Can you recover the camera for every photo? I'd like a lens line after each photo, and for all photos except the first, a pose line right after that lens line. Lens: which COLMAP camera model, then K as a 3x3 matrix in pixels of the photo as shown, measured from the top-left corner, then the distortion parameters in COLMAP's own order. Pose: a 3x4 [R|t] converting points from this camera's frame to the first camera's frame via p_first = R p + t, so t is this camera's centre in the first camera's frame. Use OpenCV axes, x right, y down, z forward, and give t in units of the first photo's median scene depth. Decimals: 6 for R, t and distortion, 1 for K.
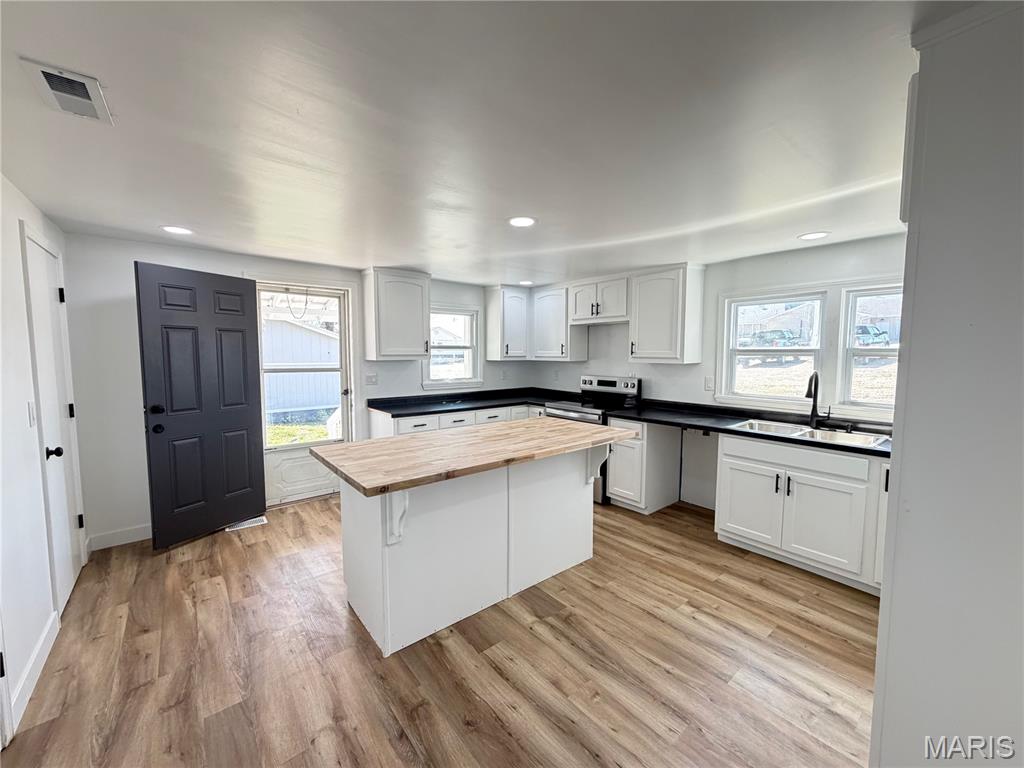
lens RADIAL K [[408.0, 0, 508.3], [0, 408.0, 385.1], [0, 0, 1]] dist [-0.000895, 0.000614]
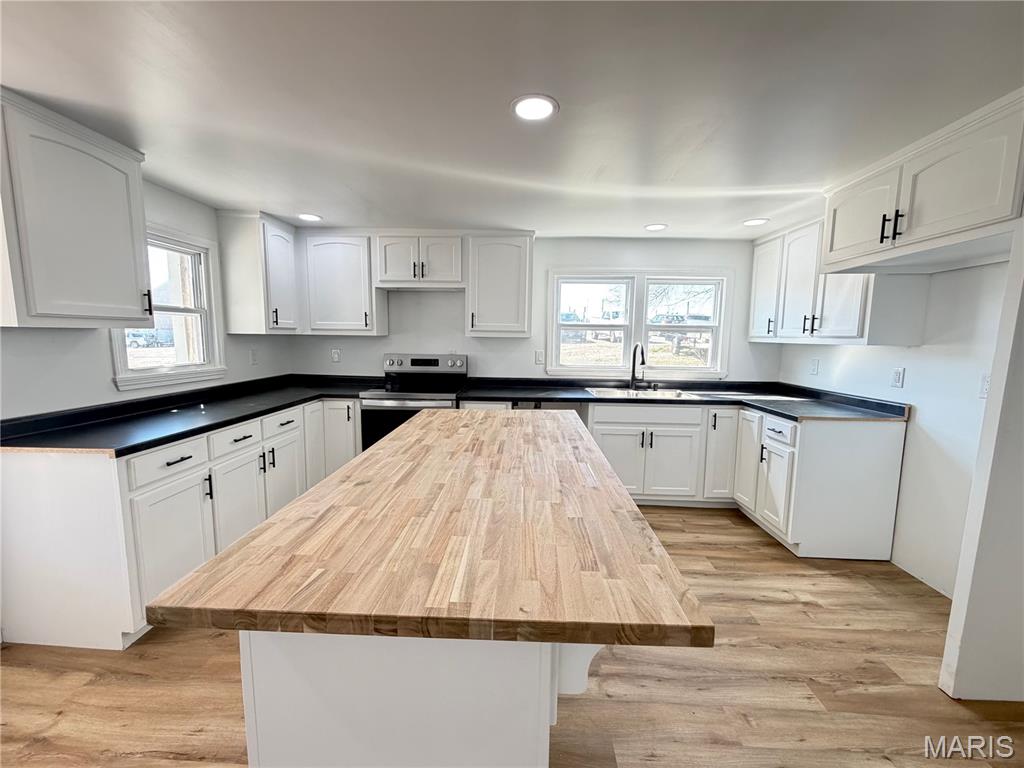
lens RADIAL K [[408.0, 0, 509.9], [0, 408.0, 383.5], [0, 0, 1]] dist [-0.000895, 0.000614]
pose [[0.656525, -0.079384, 0.750115, -0.314808], [0.048582, 0.996832, 0.062972, -0.006296], [-0.752738, -0.004900, 0.658302, 0.370877]]
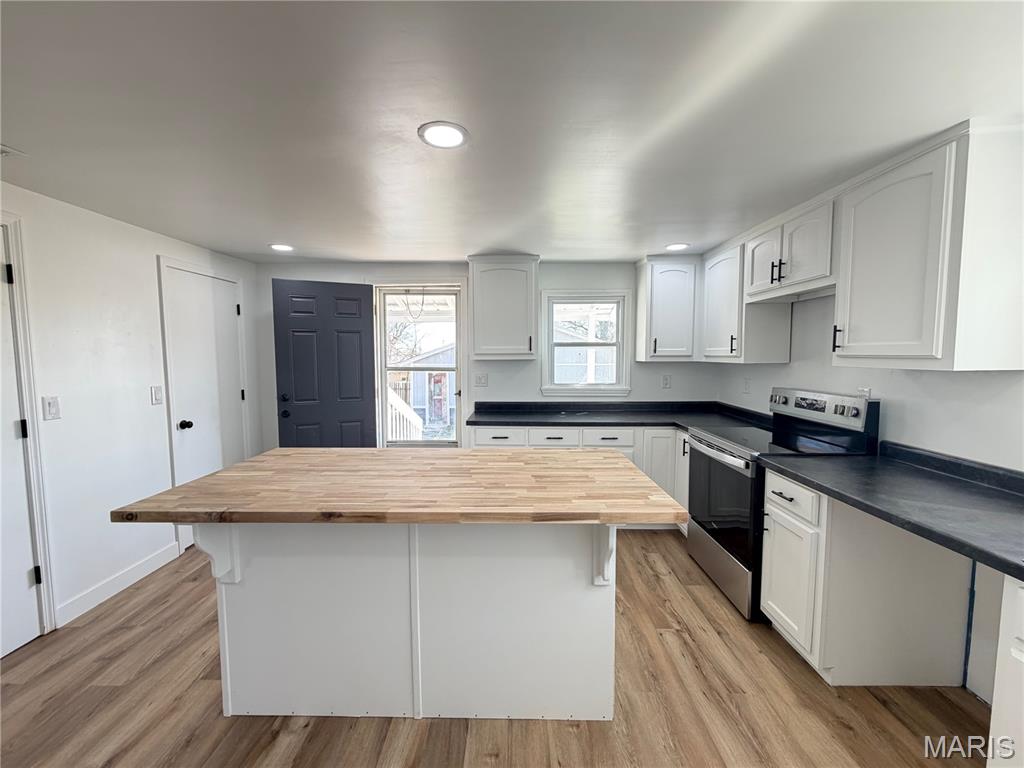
lens RADIAL K [[408.0, 0, 508.6], [0, 408.0, 384.4], [0, 0, 1]] dist [-0.000895, 0.000614]
pose [[0.767352, 0.043743, -0.639732, 0.323886], [-0.047978, 0.998791, 0.010744, -0.019985], [0.639428, 0.022449, 0.768523, 0.363756]]
